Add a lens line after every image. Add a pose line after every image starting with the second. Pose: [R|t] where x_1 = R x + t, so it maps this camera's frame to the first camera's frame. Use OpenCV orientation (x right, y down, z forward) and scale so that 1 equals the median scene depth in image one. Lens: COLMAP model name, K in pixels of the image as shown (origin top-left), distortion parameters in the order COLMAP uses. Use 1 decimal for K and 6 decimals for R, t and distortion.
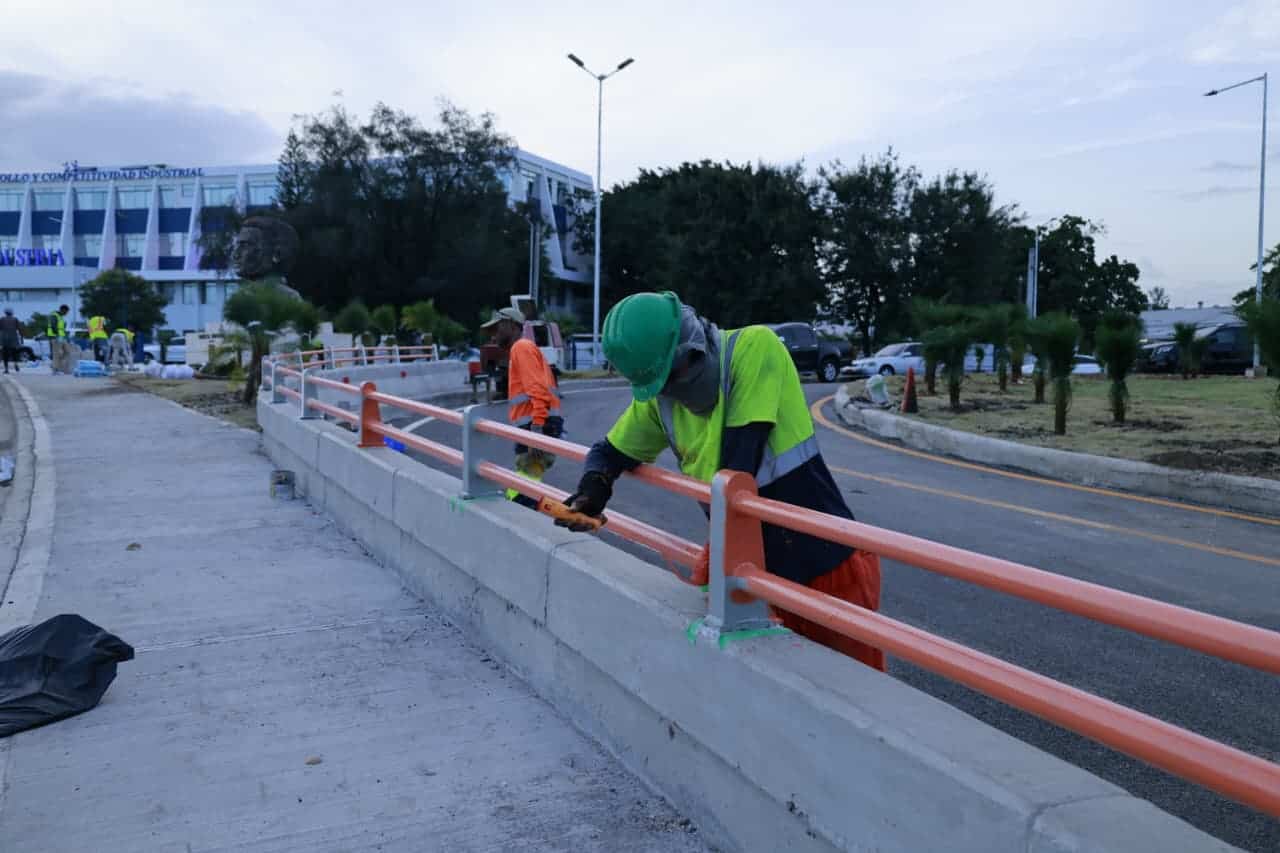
lens RADIAL K [[1127.8, 0, 640.0], [0, 1127.8, 426.5], [0, 0, 1]] dist [-0.000254, 0.007727]
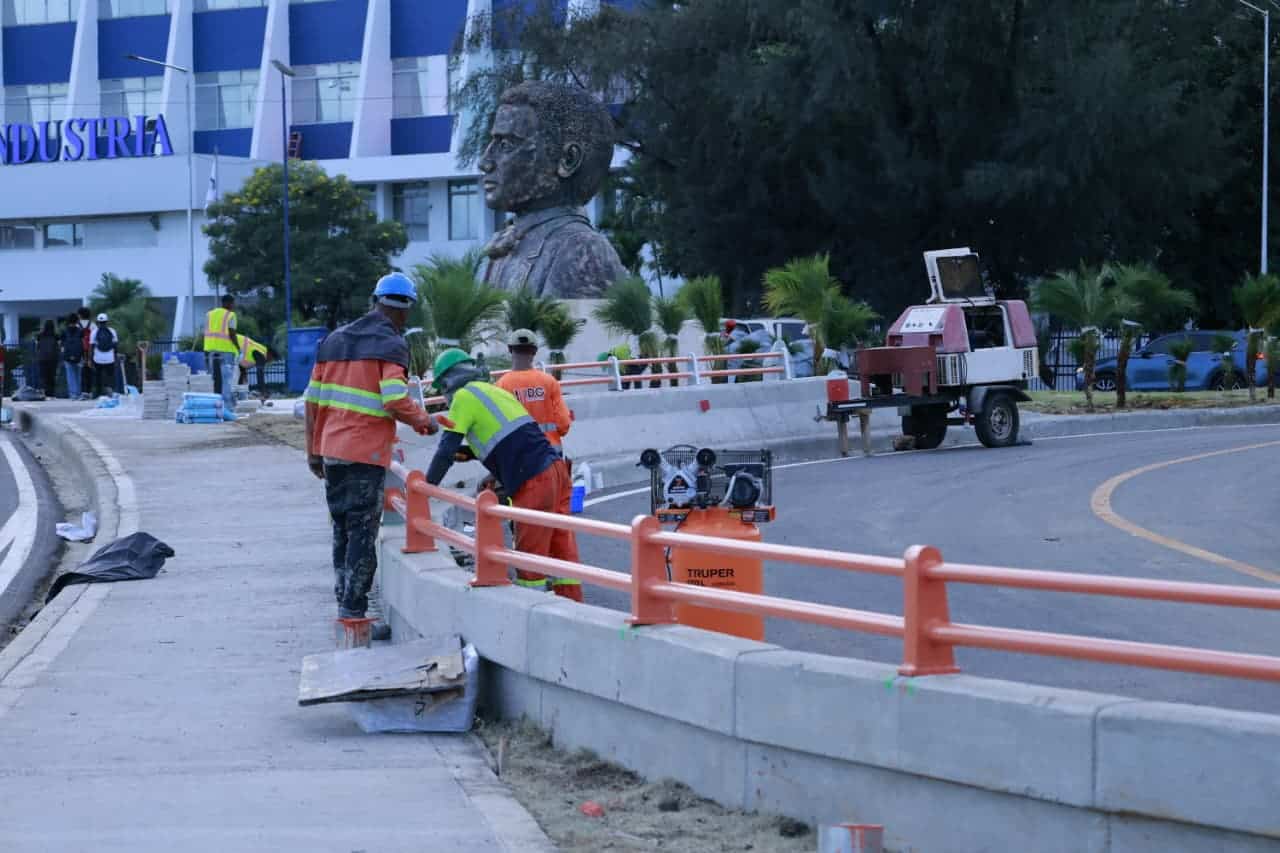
lens RADIAL K [[3906.0, 0, 640.0], [0, 3906.0, 426.5], [0, 0, 1]] dist [0.024291, -0.862467]
pose [[0.937688, -0.018610, -0.346979, 0.249609], [0.003723, 0.999045, -0.043523, 0.027924], [0.347457, 0.039519, 0.936863, -0.474365]]
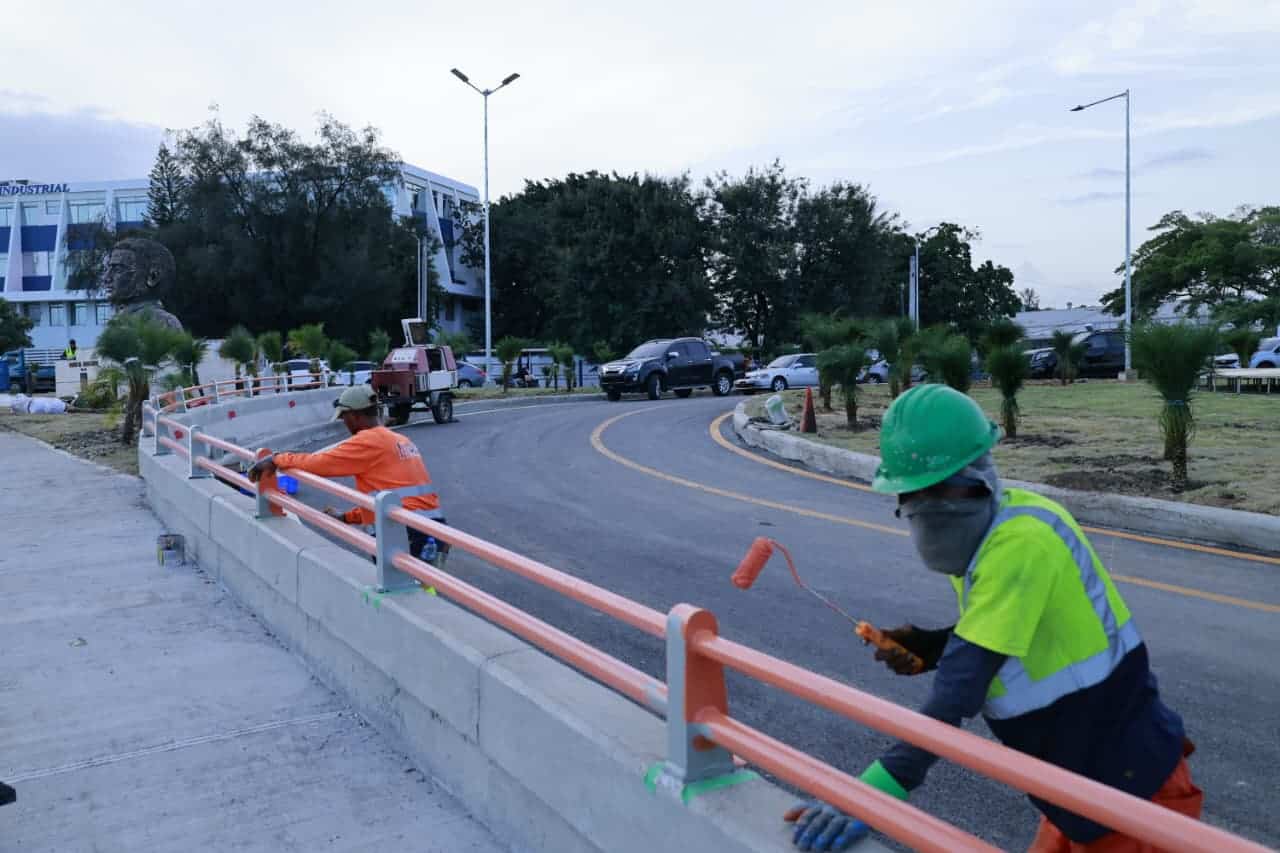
lens RADIAL K [[1126.5, 0, 640.0], [0, 1126.5, 426.5], [0, 0, 1]] dist [-0.000164, -0.000366]
pose [[0.995009, -0.029063, 0.095458, -0.003125], [0.029687, 0.999546, -0.005126, -0.007610], [-0.095266, 0.007934, 0.995420, 0.005689]]
